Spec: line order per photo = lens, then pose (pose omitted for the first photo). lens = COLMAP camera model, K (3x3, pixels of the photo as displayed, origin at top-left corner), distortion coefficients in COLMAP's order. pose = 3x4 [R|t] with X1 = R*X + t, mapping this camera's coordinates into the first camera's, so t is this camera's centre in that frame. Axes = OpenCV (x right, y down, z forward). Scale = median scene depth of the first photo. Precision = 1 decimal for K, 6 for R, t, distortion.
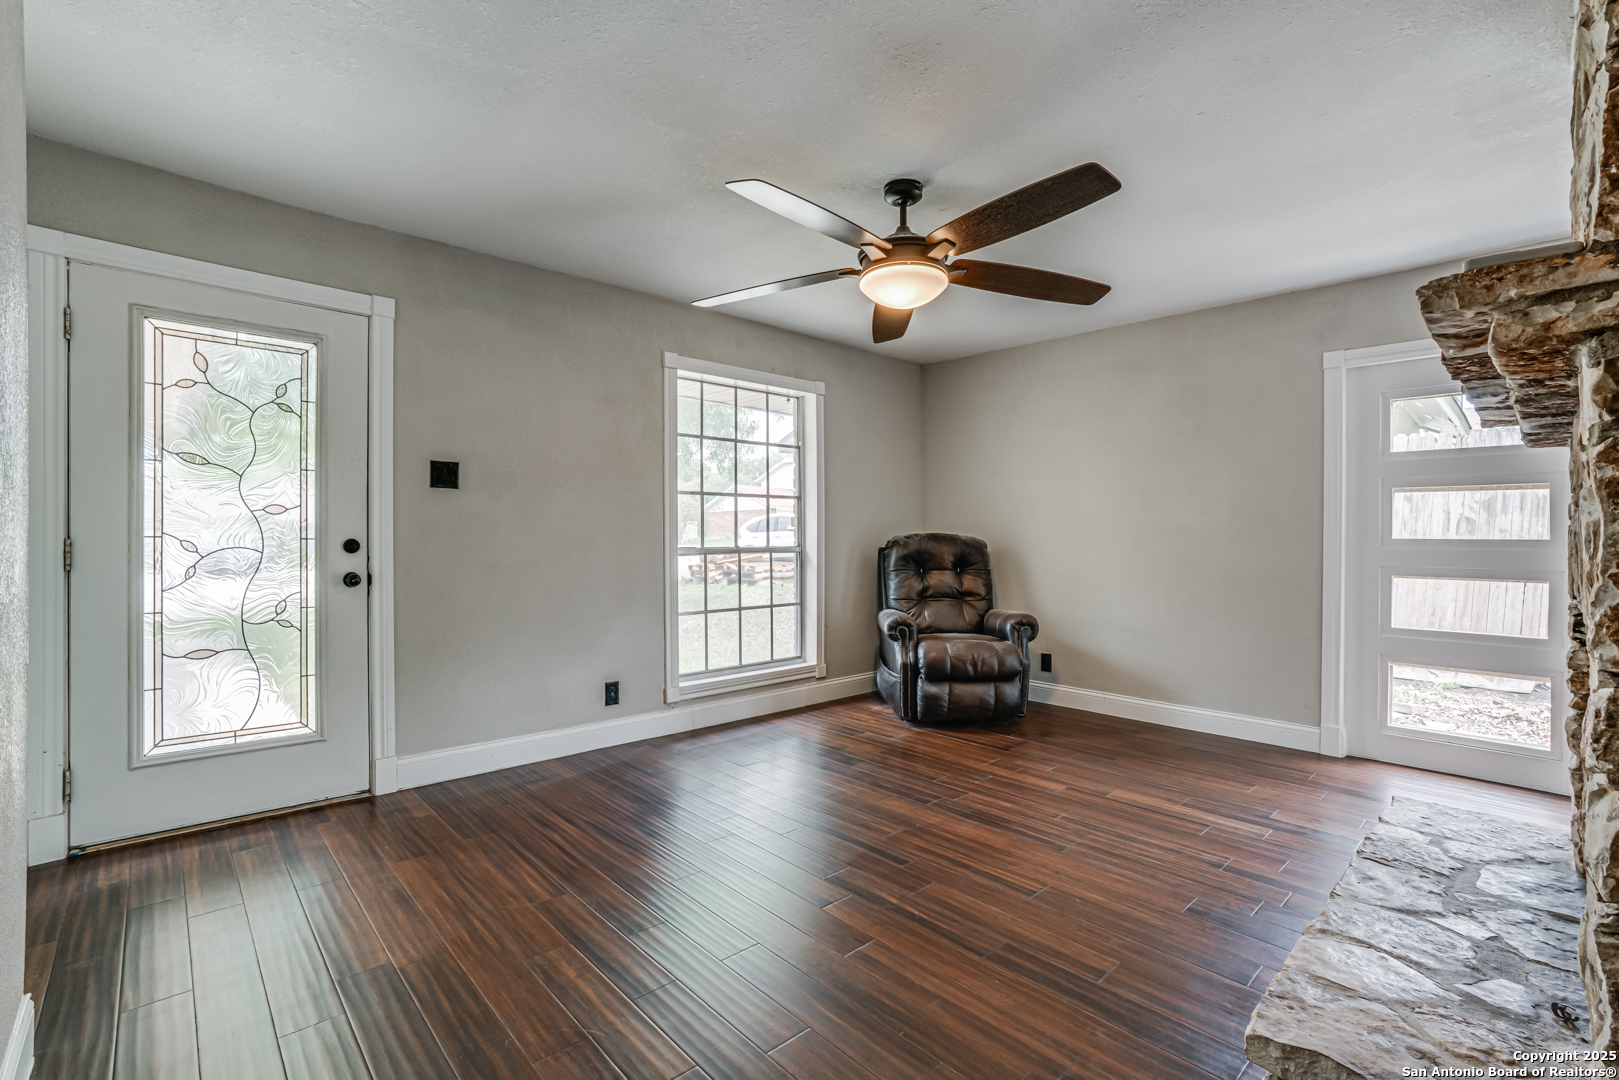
lens RADIAL K [[738.6, 0, 824.5], [0, 738.6, 545.3], [0, 0, 1]] dist [-0.038371, 0.017126]
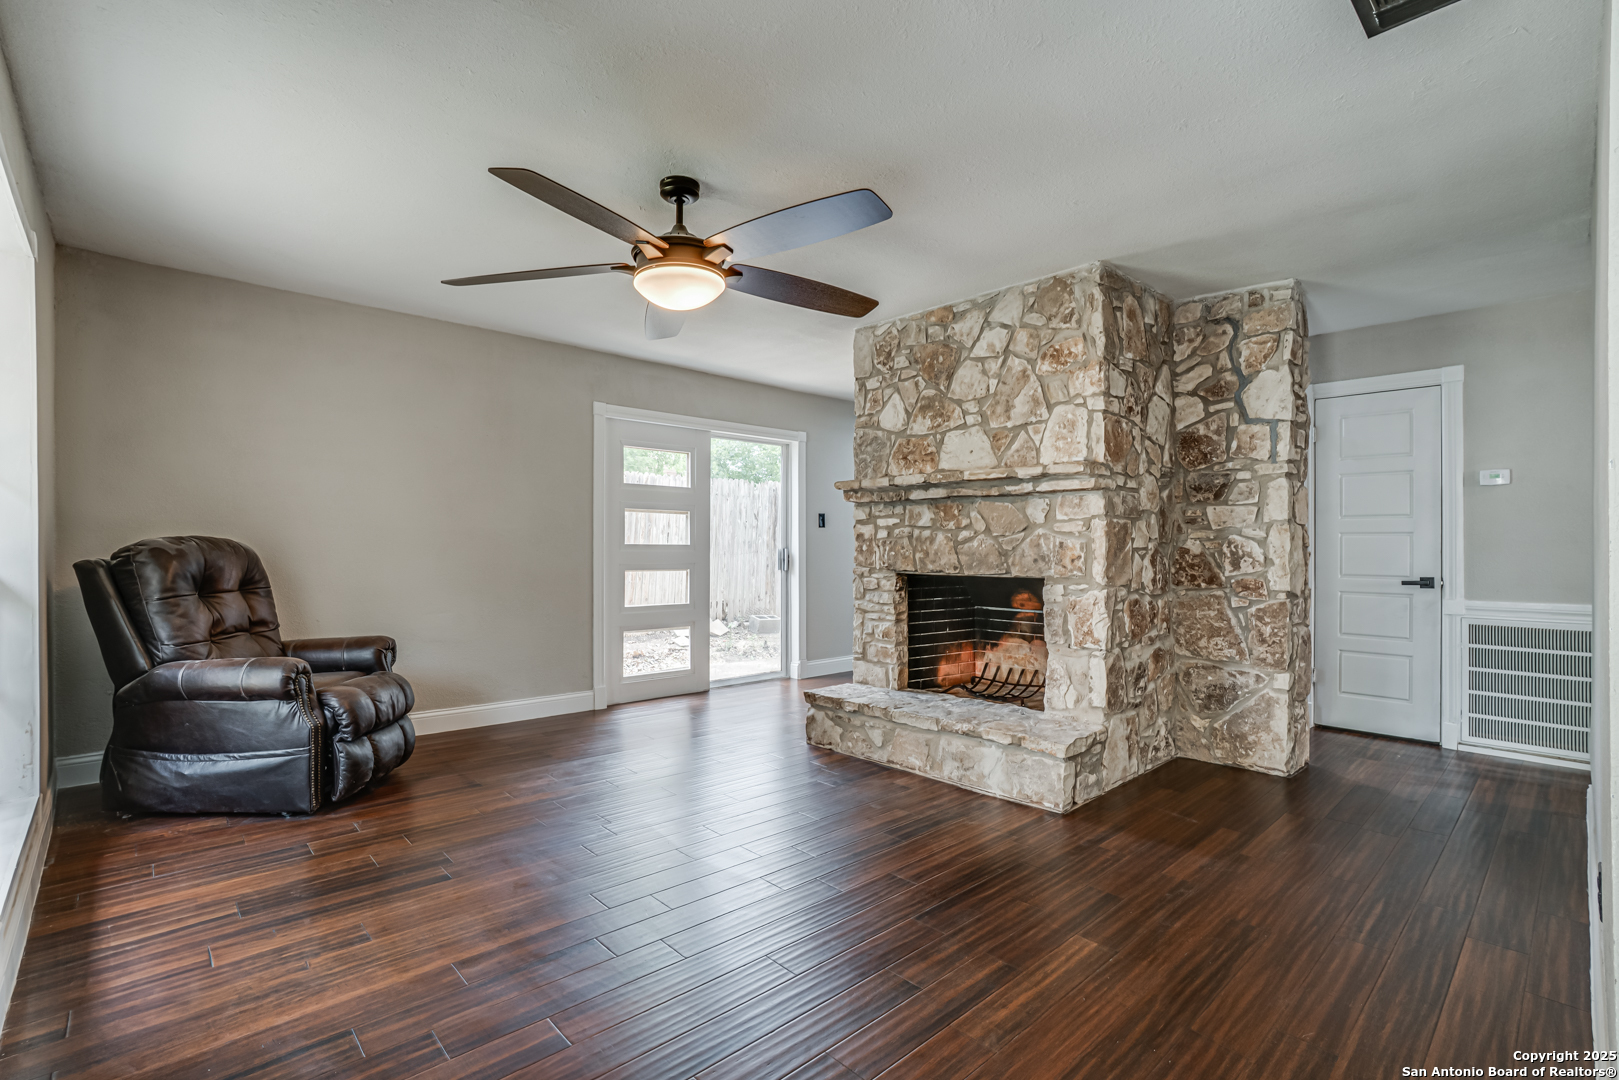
lens RADIAL K [[738.6, 0, 806.3], [0, 738.6, 536.3], [0, 0, 1]] dist [-0.038371, 0.017126]
pose [[0.026678, 0.009491, 0.999599, -0.646977], [0.011528, 0.999886, -0.009801, -0.006386], [-0.999578, 0.011784, 0.026566, 0.609812]]
